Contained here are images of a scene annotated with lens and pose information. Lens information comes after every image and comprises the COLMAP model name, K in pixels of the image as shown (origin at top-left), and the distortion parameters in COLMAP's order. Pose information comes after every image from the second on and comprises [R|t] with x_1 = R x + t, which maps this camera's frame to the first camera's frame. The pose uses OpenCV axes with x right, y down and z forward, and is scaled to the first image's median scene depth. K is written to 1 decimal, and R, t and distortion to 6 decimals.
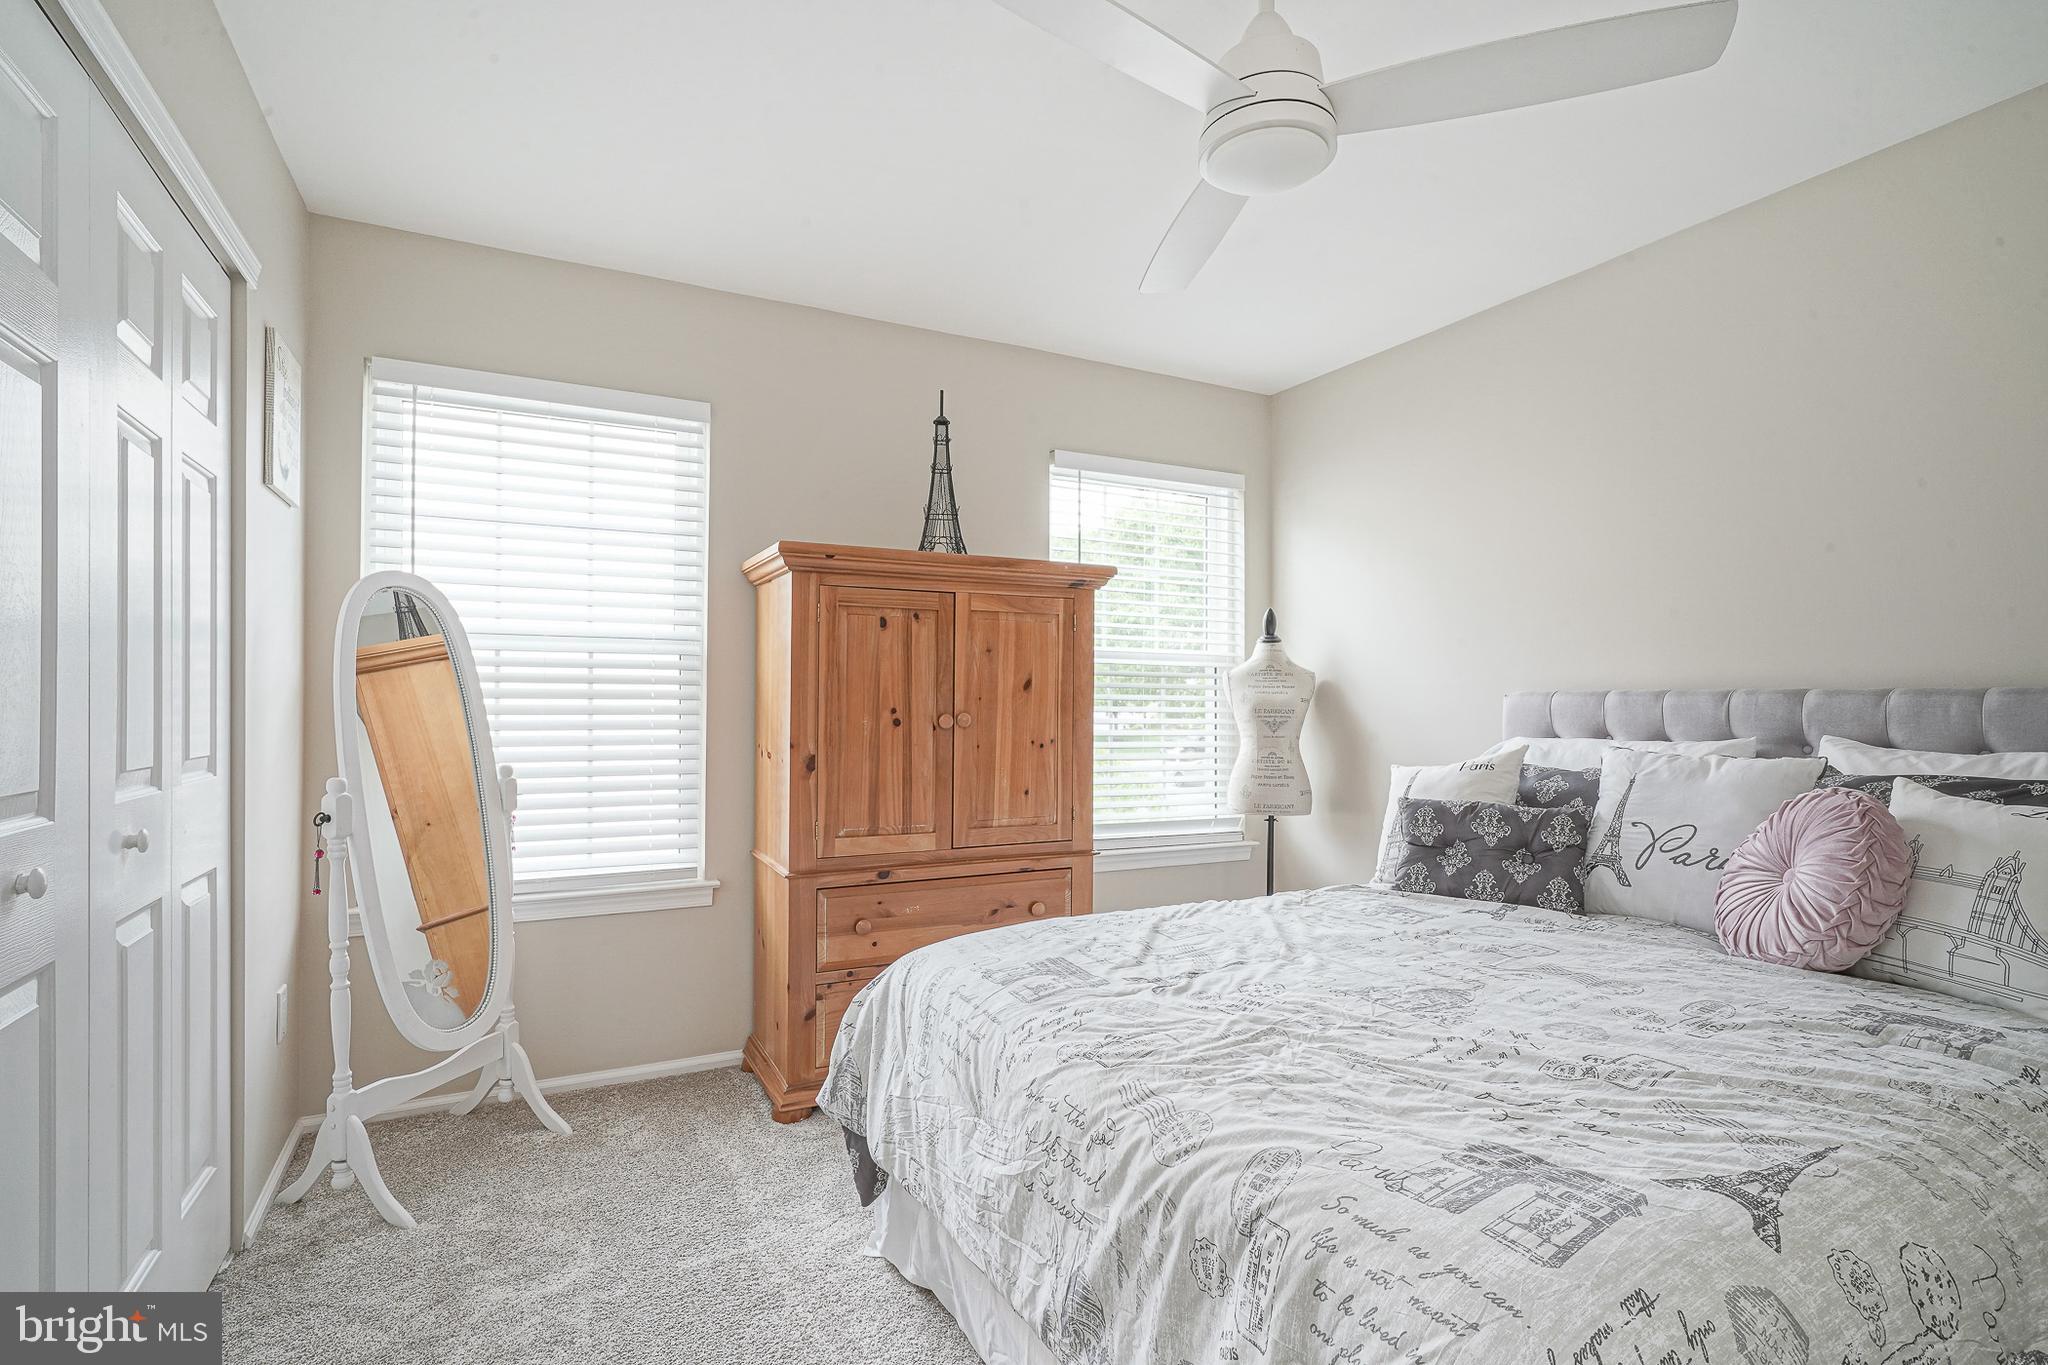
lens RADIAL K [[995.1, 0, 1021.7], [0, 995.1, 686.1], [0, 0, 1]] dist [-0.007938, 0.003676]
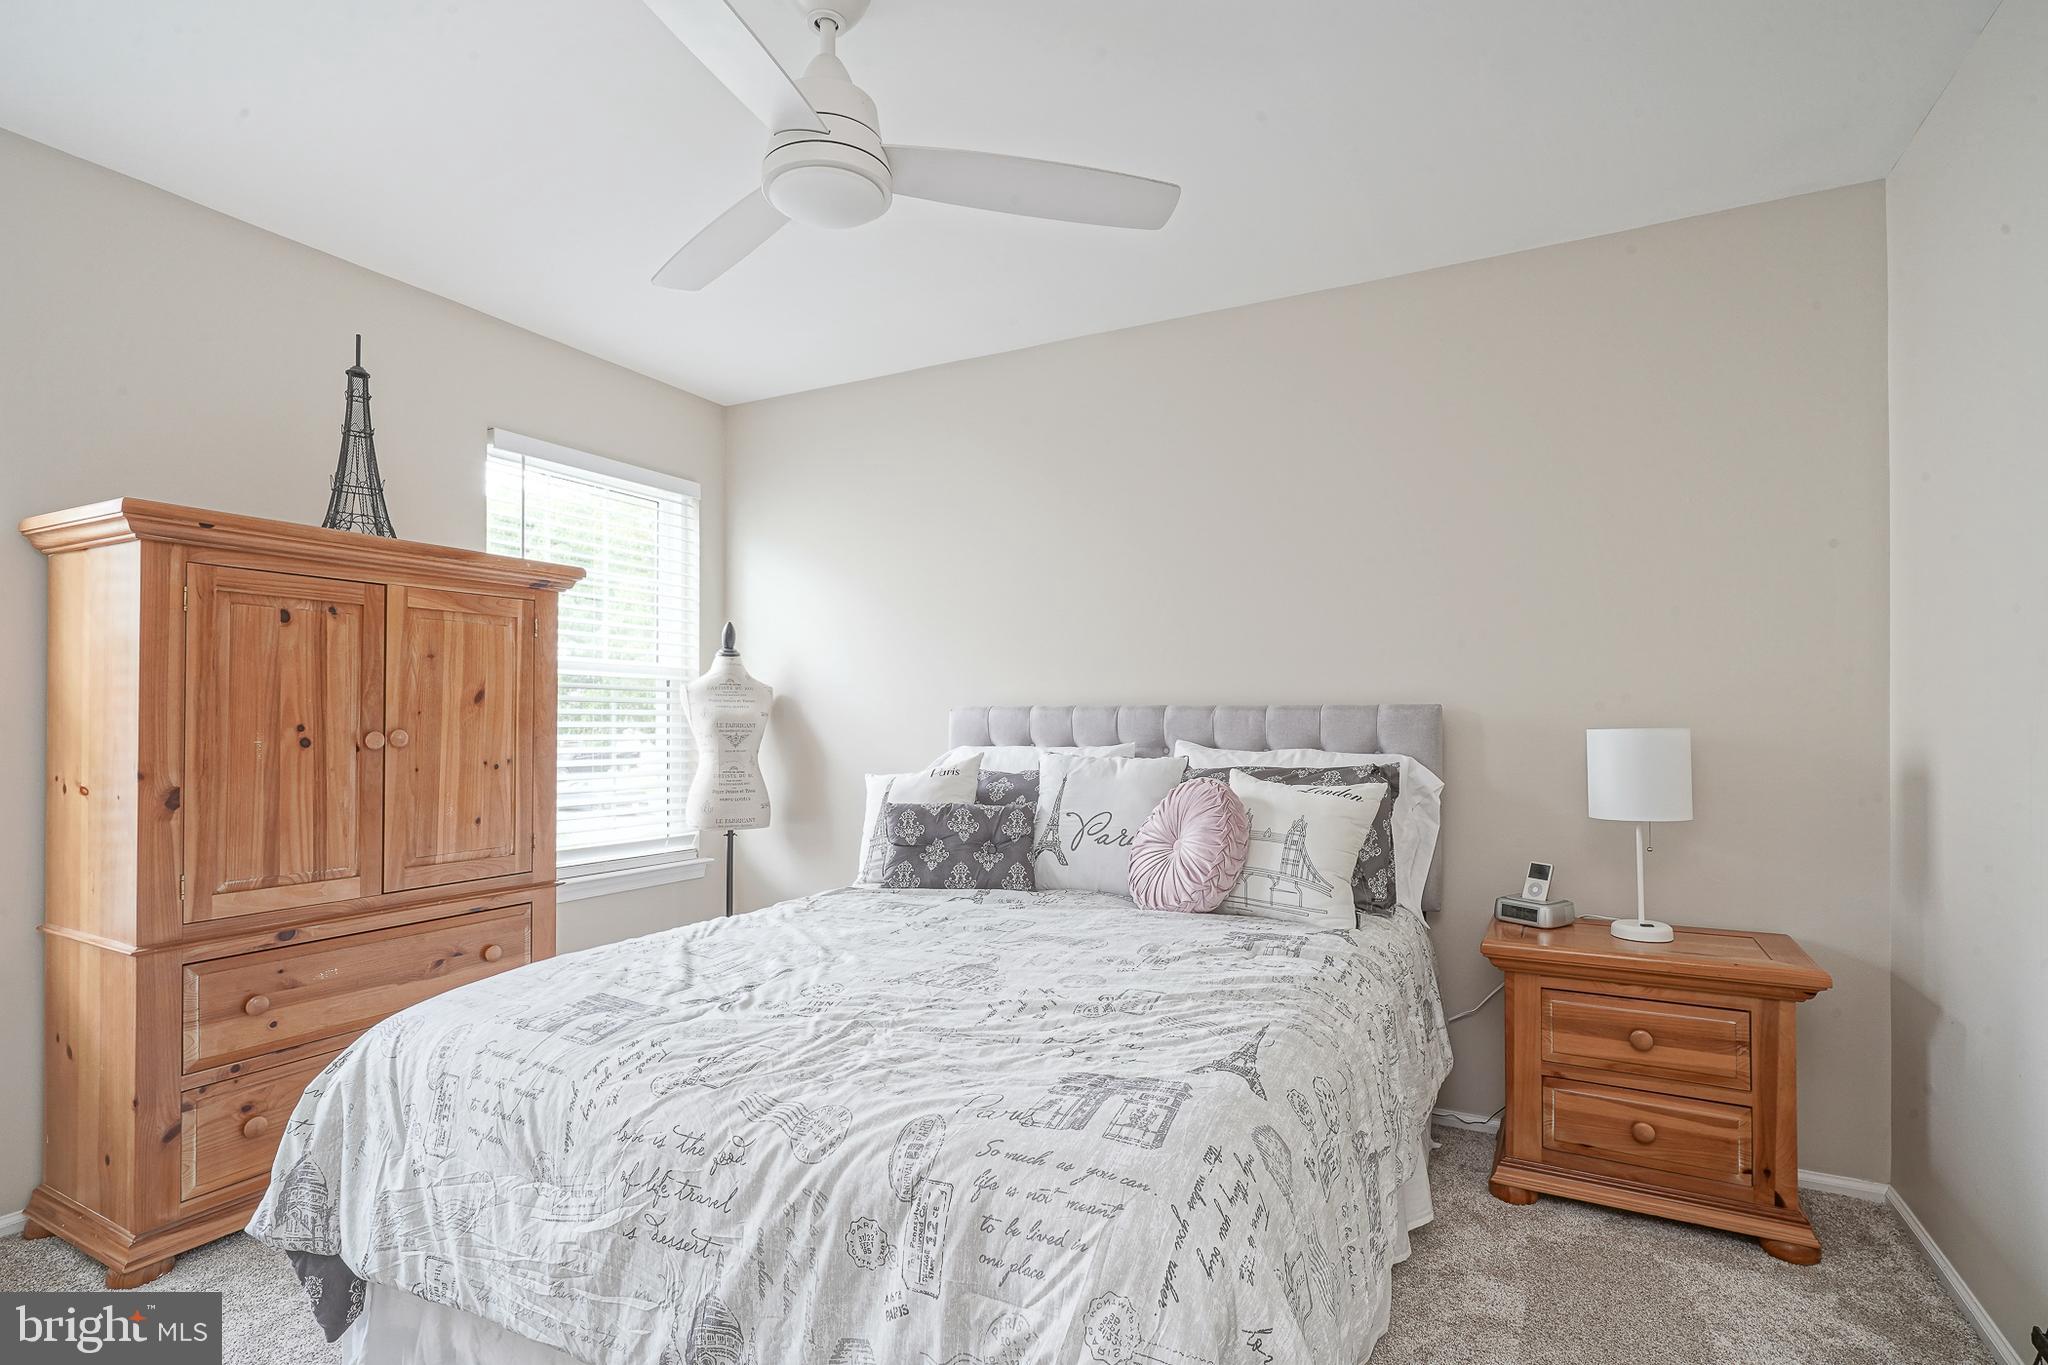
lens RADIAL K [[995.1, 0, 1049.7], [0, 995.1, 710.6], [0, 0, 1]] dist [-0.007938, 0.003676]
pose [[0.814213, 0.001076, 0.580566, -0.147762], [-0.006974, 0.999944, 0.007928, 0.000597], [-0.580525, -0.010504, 0.814175, 0.010390]]
